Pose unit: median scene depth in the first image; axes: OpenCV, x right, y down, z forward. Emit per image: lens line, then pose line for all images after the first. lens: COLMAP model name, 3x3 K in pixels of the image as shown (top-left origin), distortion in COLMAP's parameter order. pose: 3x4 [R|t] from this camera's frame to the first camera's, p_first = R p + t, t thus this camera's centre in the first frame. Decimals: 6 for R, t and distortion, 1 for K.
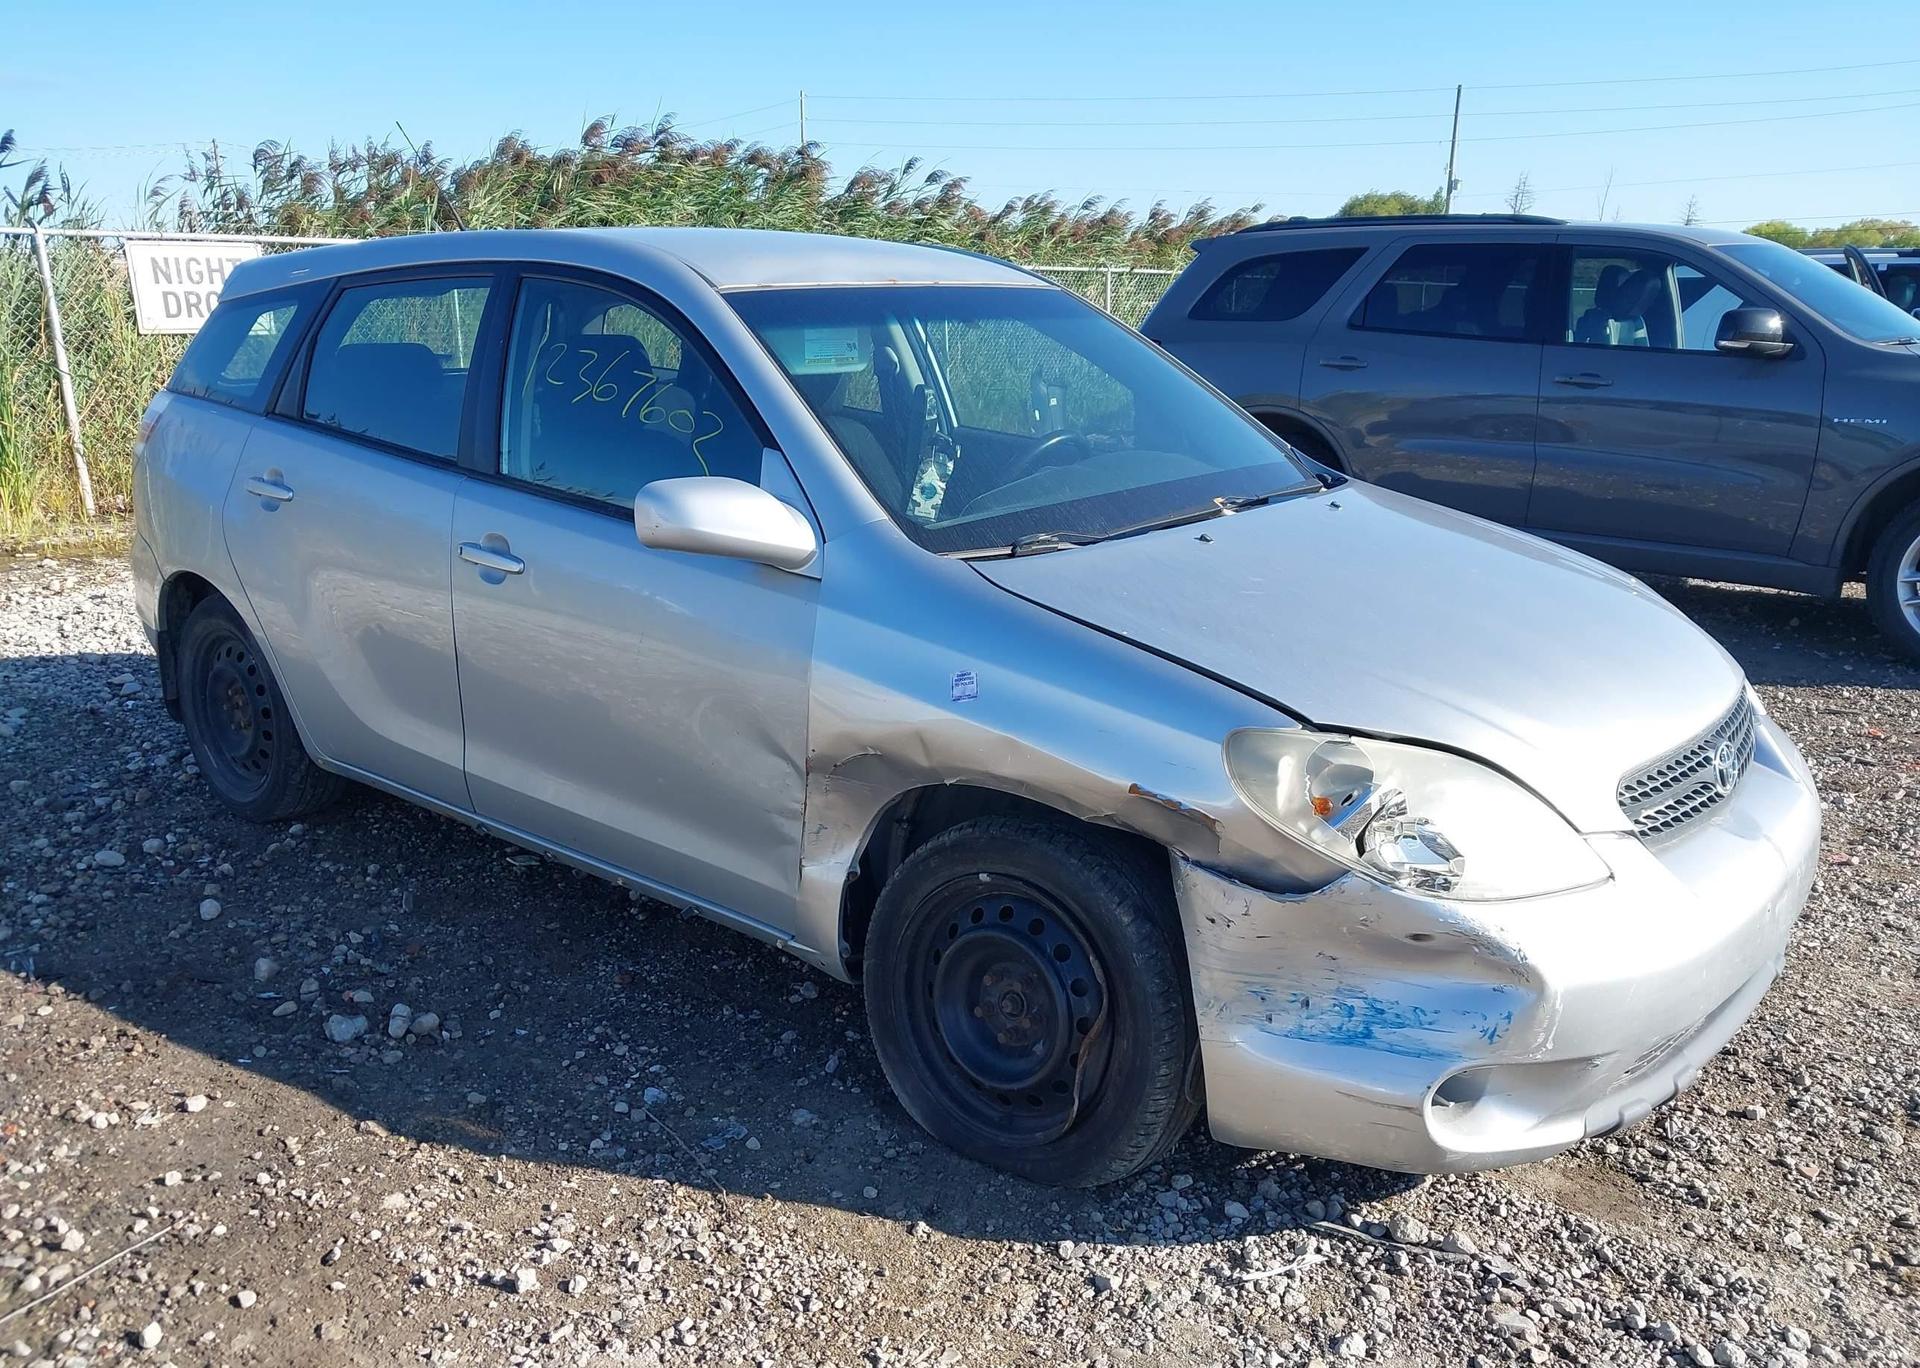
lens RADIAL K [[1535.5, 0, 923.3], [0, 1535.5, 720.6], [0, 0, 1]] dist [-0.001848, 0.004949]
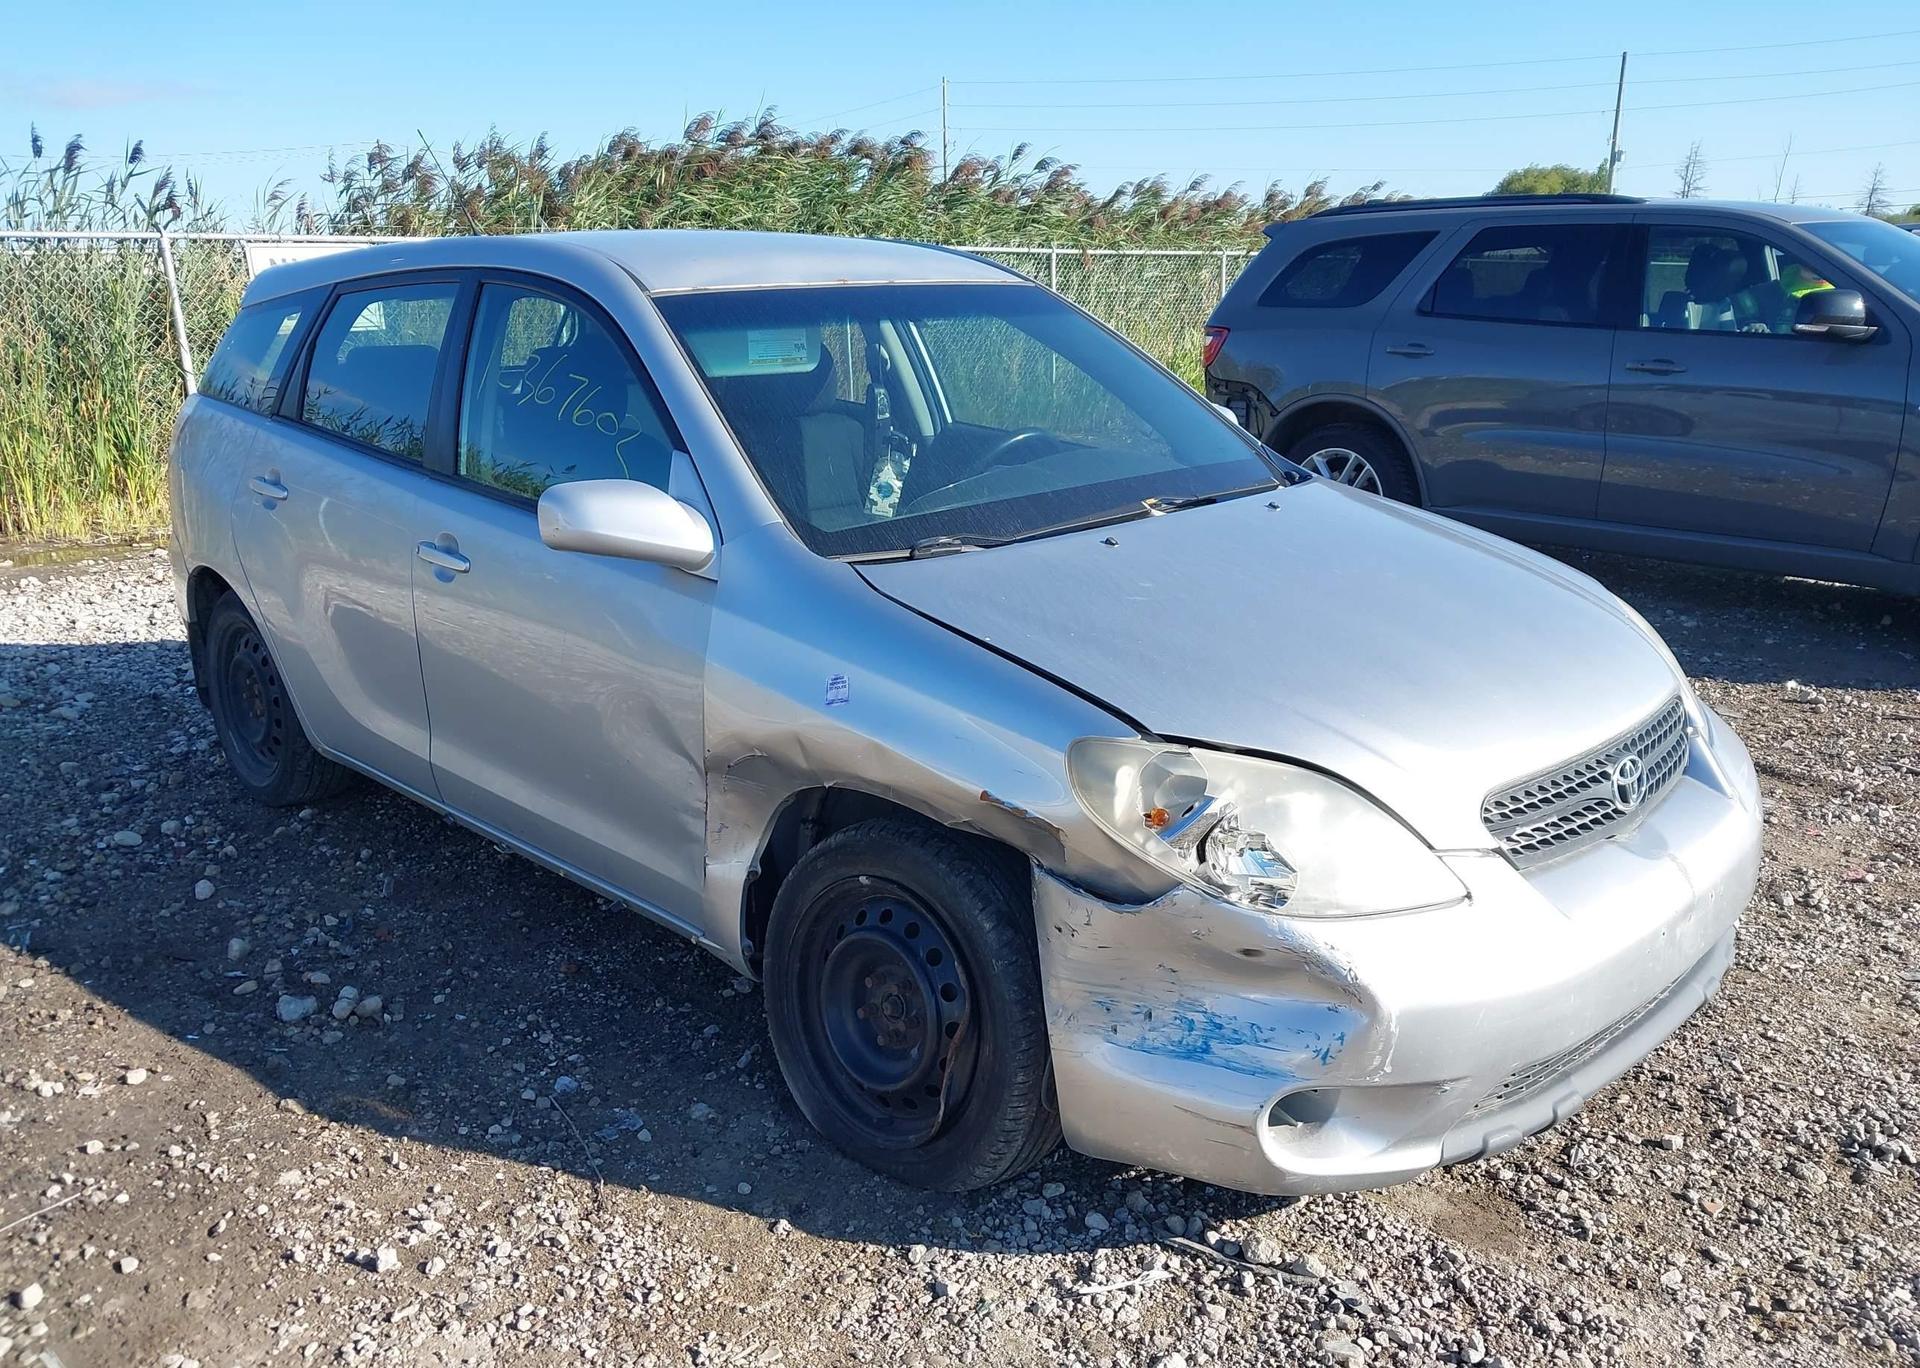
lens RADIAL K [[1535.5, 0, 916.3], [0, 1535.5, 717.9], [0, 0, 1]] dist [-0.001848, 0.004949]
pose [[0.995322, 0.012482, -0.095799, 0.161312], [-0.011791, 0.999900, 0.007772, -0.011483], [0.095887, -0.006607, 0.995370, 0.003975]]
